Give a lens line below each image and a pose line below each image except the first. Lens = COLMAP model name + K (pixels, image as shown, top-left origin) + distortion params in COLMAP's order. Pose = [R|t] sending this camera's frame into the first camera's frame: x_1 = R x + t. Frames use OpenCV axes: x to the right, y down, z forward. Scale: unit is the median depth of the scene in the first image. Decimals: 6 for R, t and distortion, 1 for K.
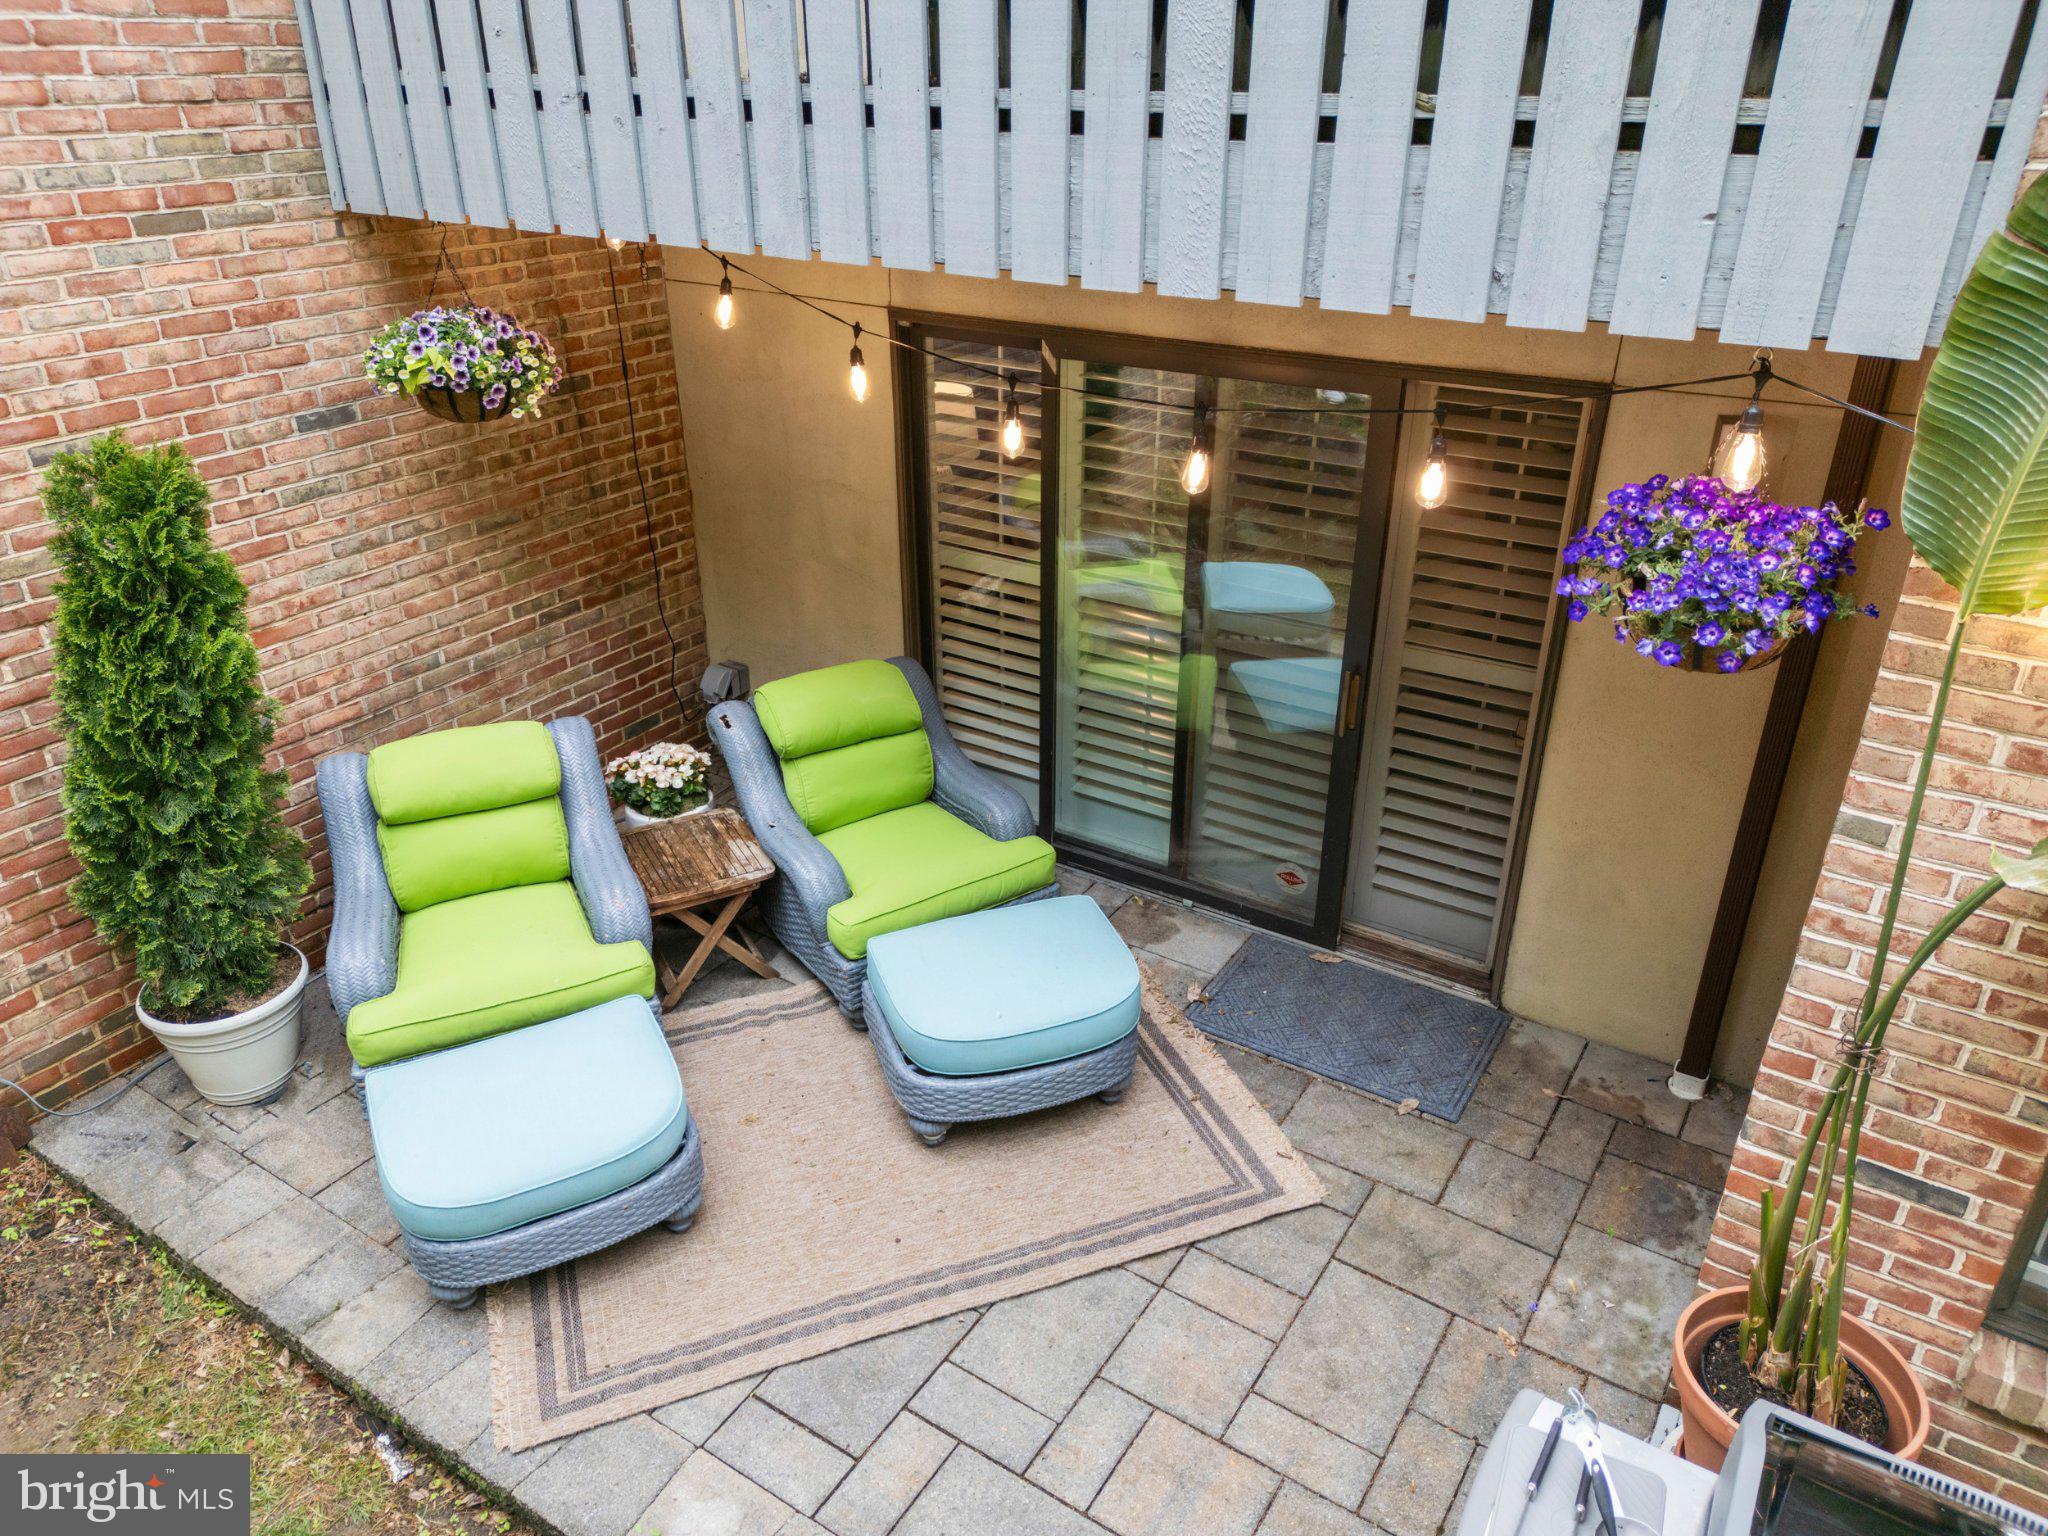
lens RADIAL K [[1431.3, 0, 1028.3], [0, 1431.3, 766.5], [0, 0, 1]] dist [0.066353, -0.055183]
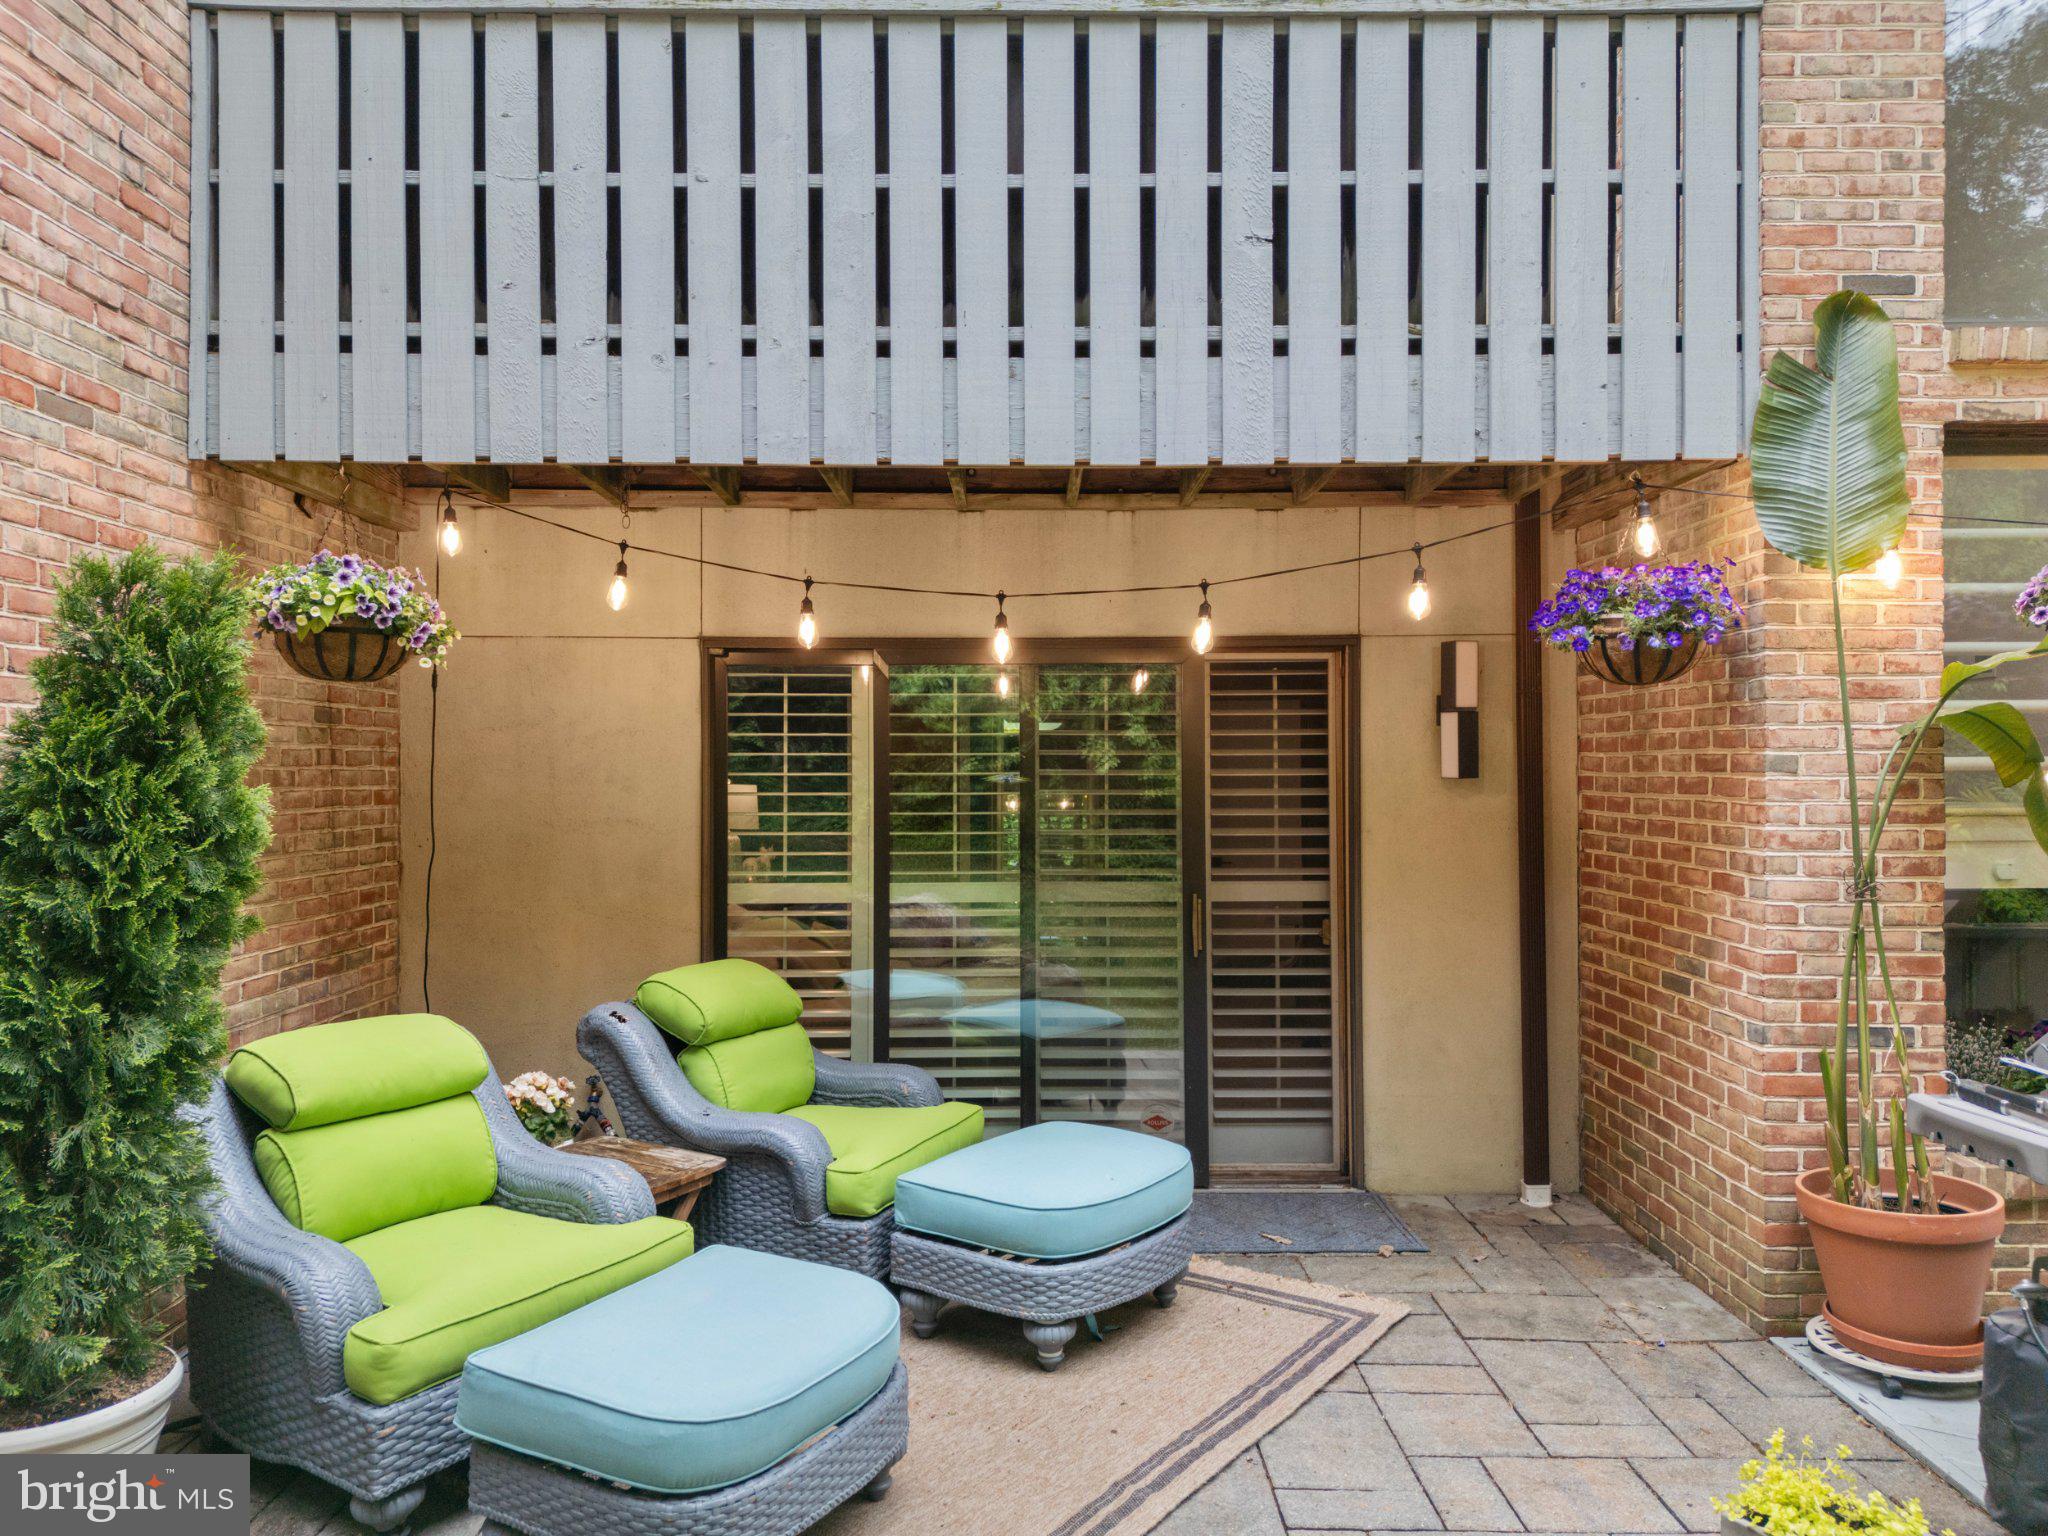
lens RADIAL K [[1431.3, 0, 1028.3], [0, 1431.3, 766.5], [0, 0, 1]] dist [0.066353, -0.055183]
pose [[0.837183, 0.001430, 0.546921, -0.556024], [0.249571, 0.888815, -0.384347, 0.268218], [-0.486661, 0.458264, 0.743744, 0.177175]]
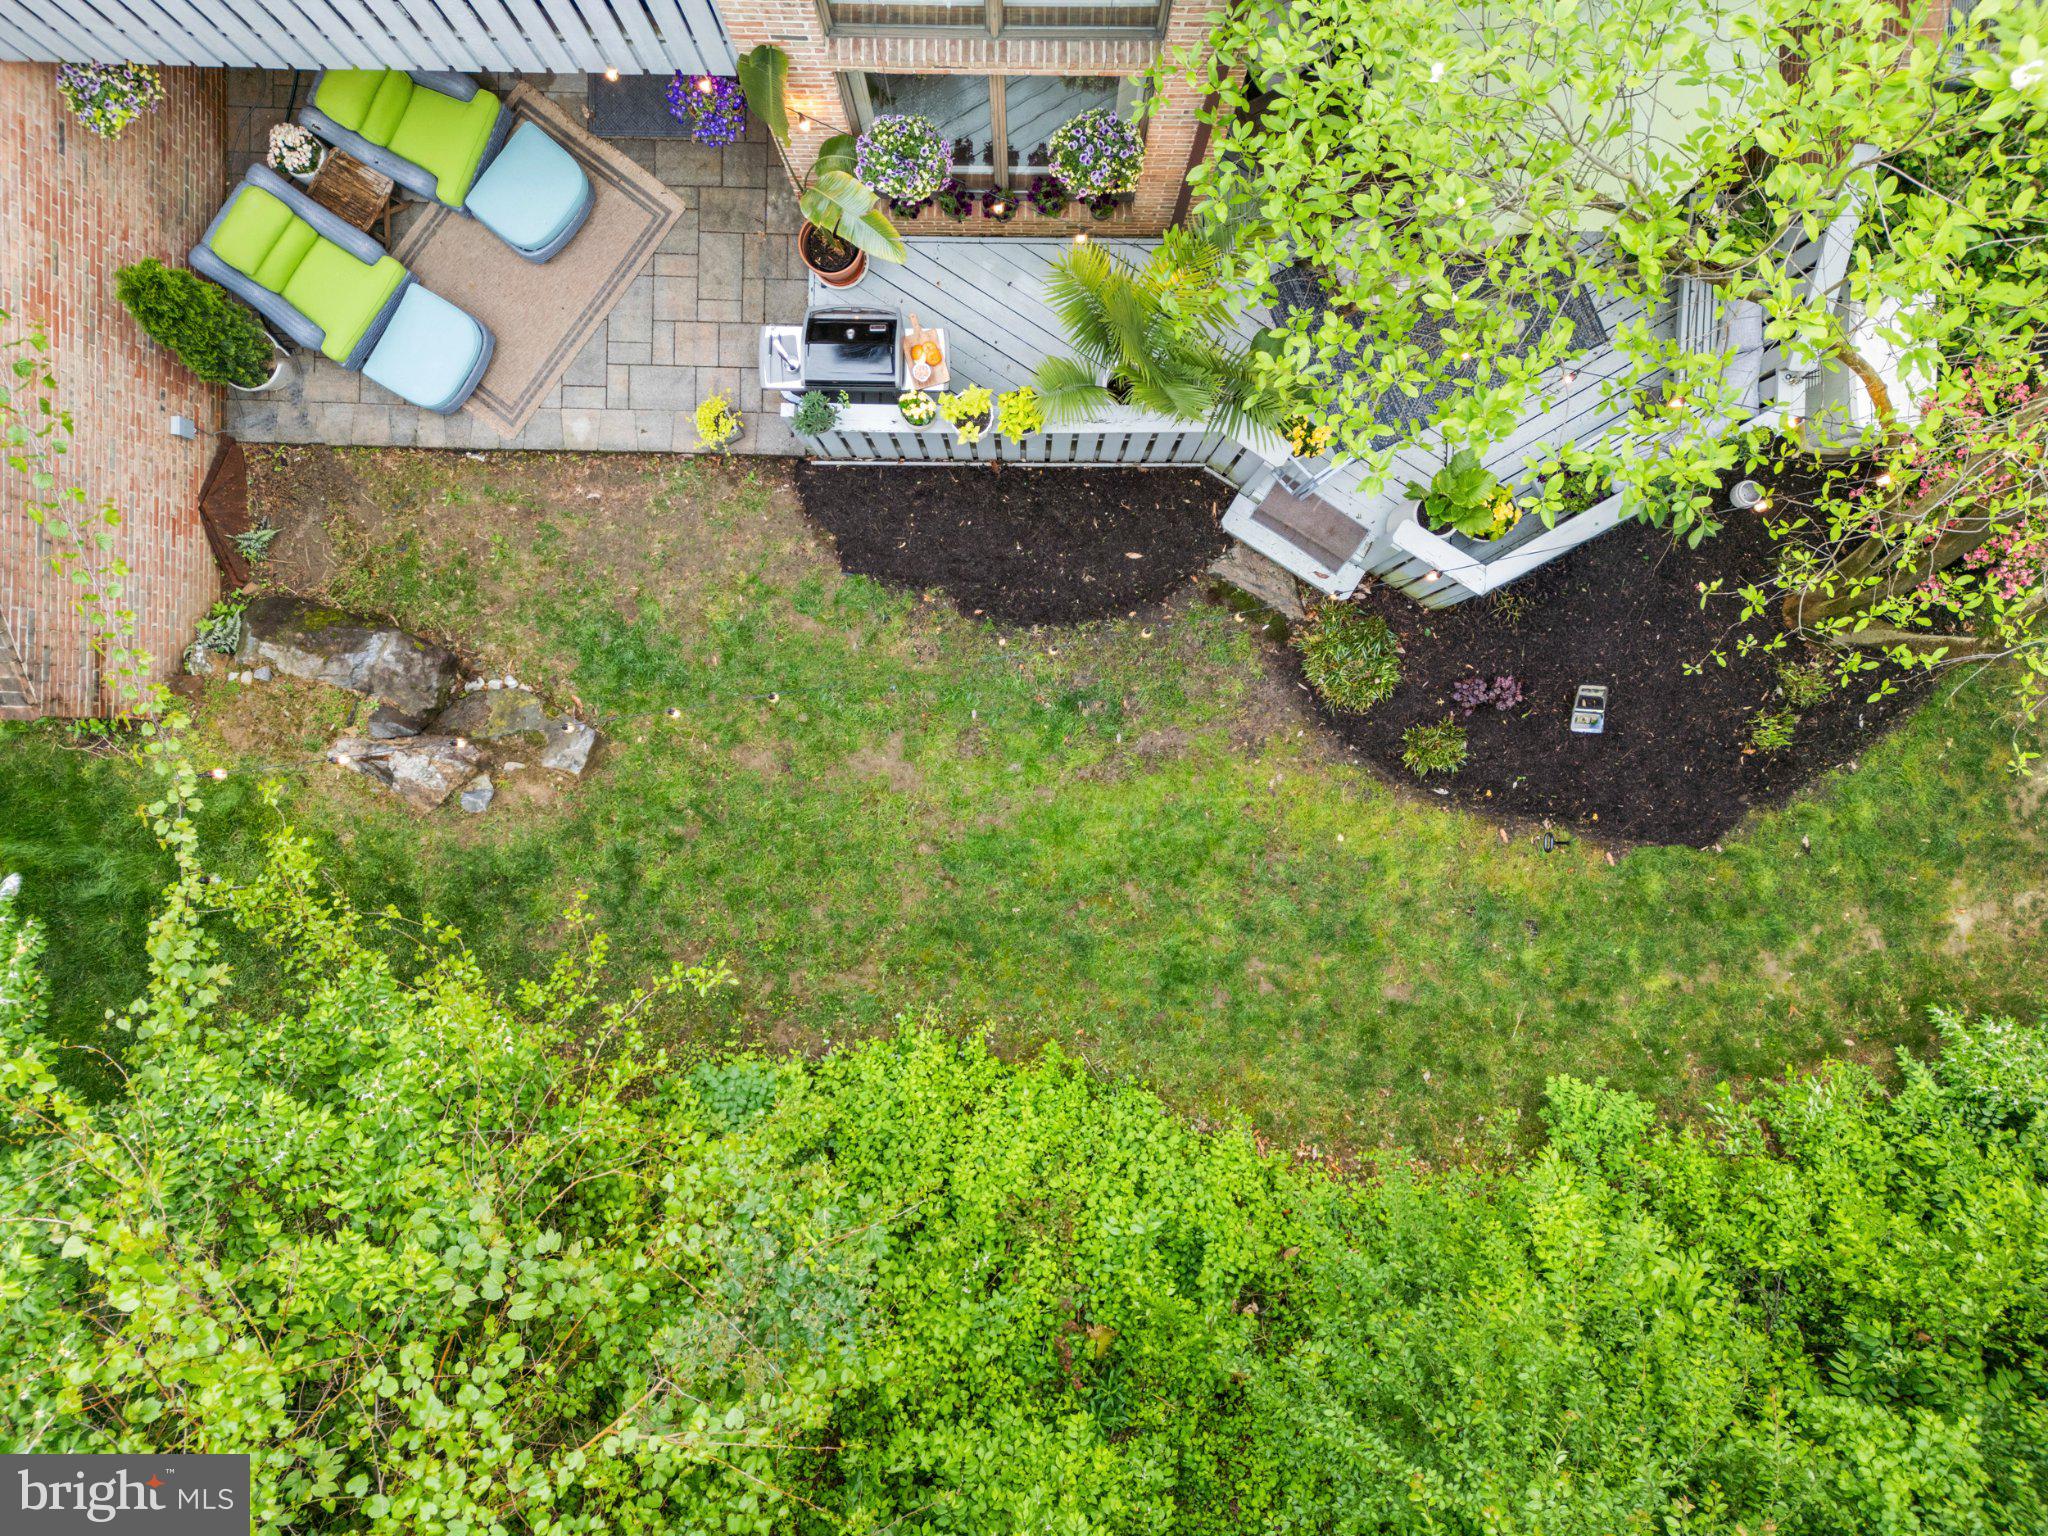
lens RADIAL K [[1431.3, 0, 1028.3], [0, 1431.3, 766.5], [0, 0, 1]] dist [0.066353, -0.055183]
pose [[0.846998, -0.531448, 0.012522, 0.149041], [0.238053, 0.400250, 0.884947, -1.418331], [-0.475316, -0.746567, 0.465523, -1.242724]]
